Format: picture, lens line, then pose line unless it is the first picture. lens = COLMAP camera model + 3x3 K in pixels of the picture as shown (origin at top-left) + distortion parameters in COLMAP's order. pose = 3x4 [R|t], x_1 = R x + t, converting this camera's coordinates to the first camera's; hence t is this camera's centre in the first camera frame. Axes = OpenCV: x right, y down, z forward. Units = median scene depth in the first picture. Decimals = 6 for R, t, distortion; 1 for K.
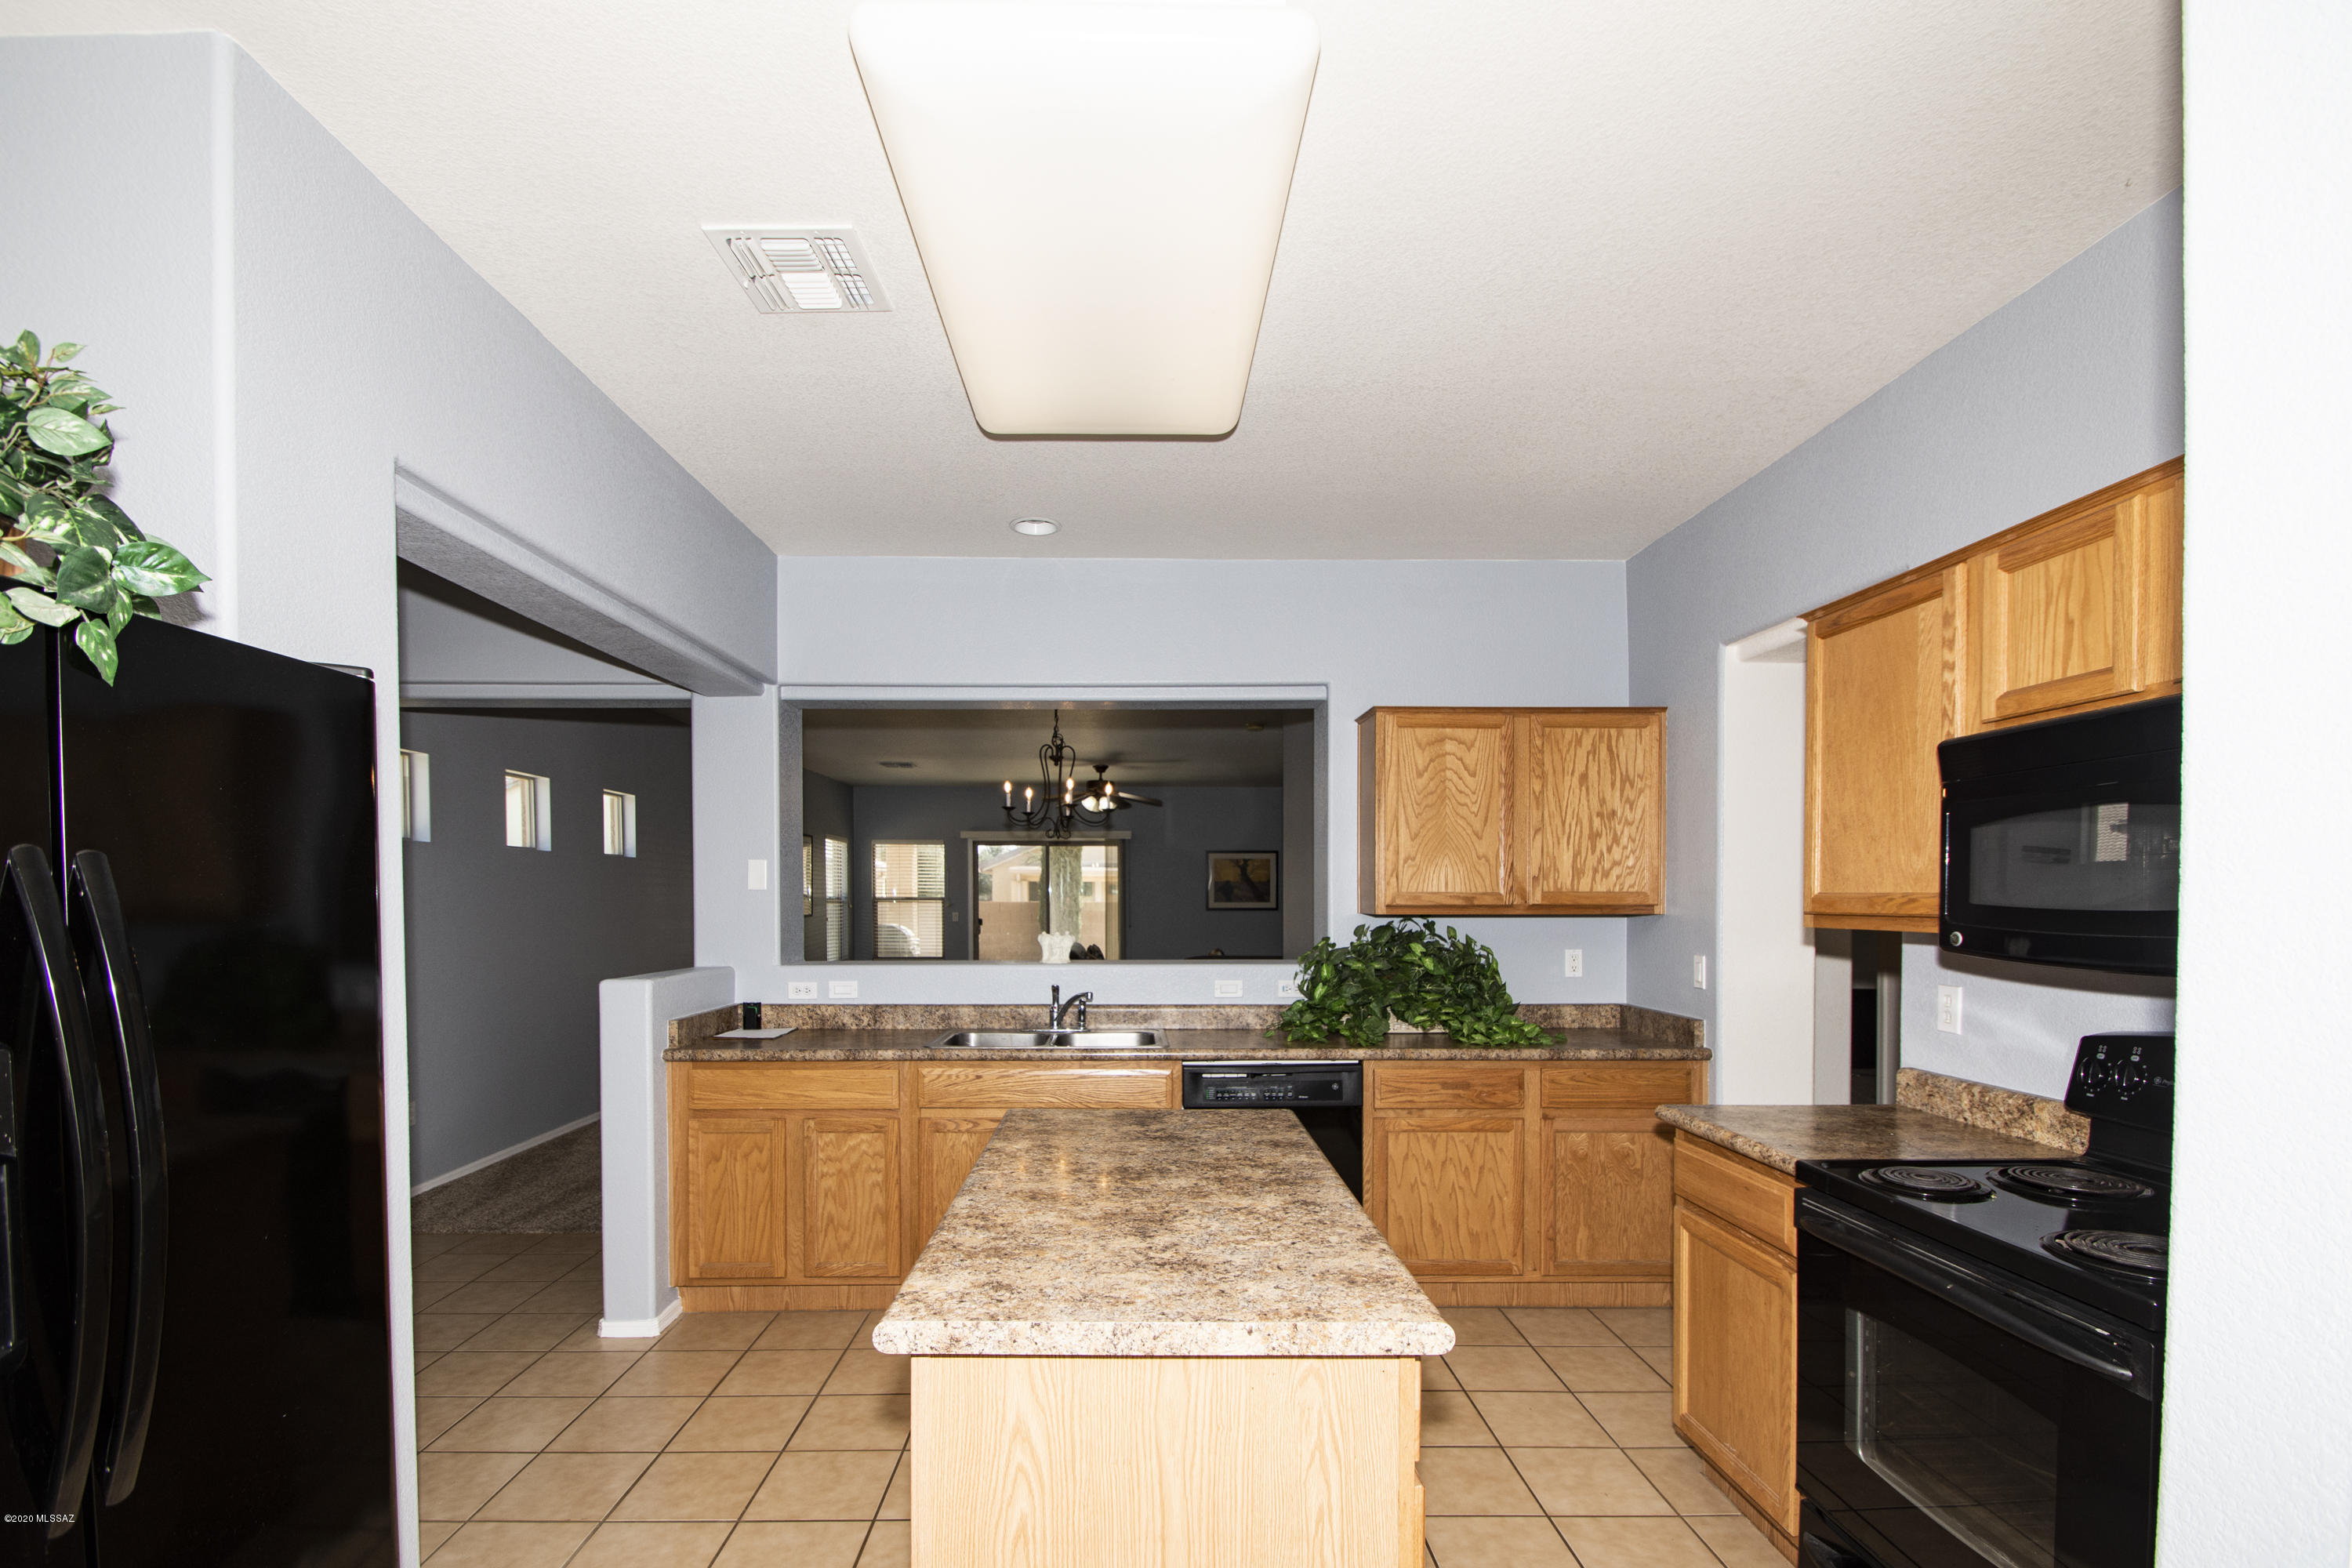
lens RADIAL K [[1050.9, 0, 1164.3], [0, 1050.9, 920.6], [0, 0, 1]] dist [0.008448, 0.000177]
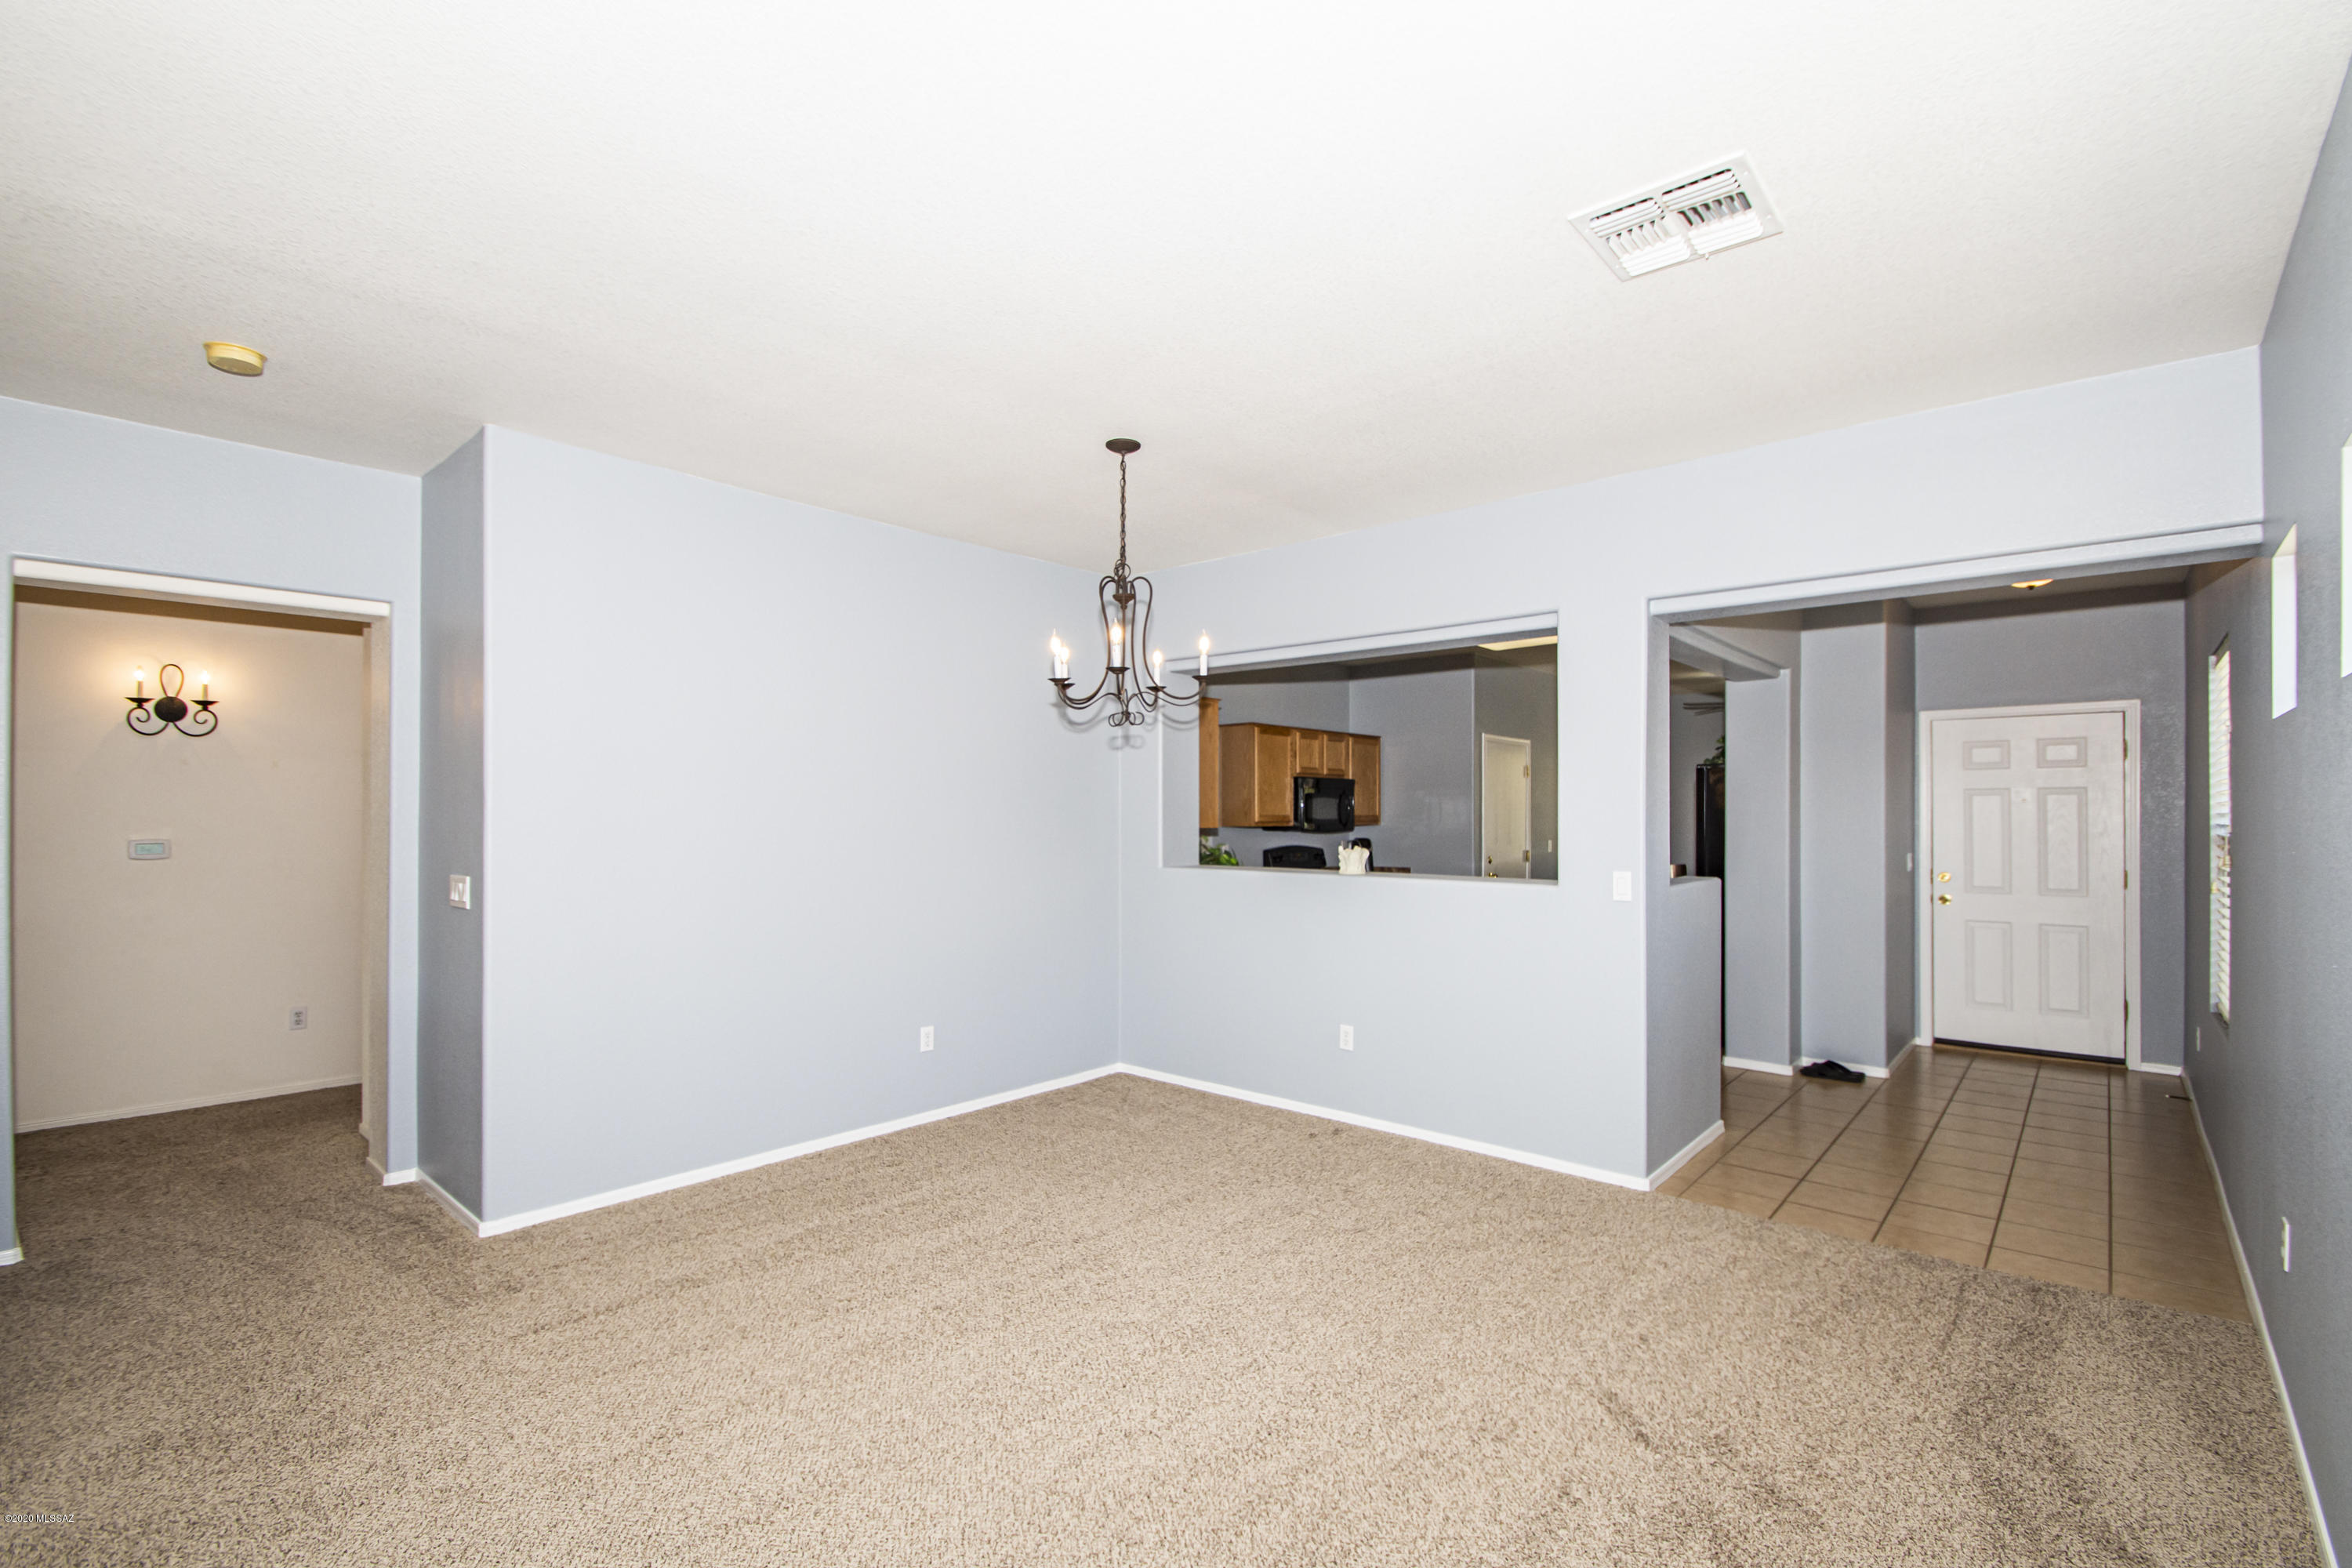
lens RADIAL K [[1034.3, 0, 1203.8], [0, 1034.3, 812.1], [0, 0, 1]] dist [0.008302, -0.013479]
pose [[-0.741357, 0.001424, 0.671109, -0.870842], [0.015513, 0.999767, 0.015016, -0.054136], [-0.670931, 0.021543, -0.741206, 2.242402]]
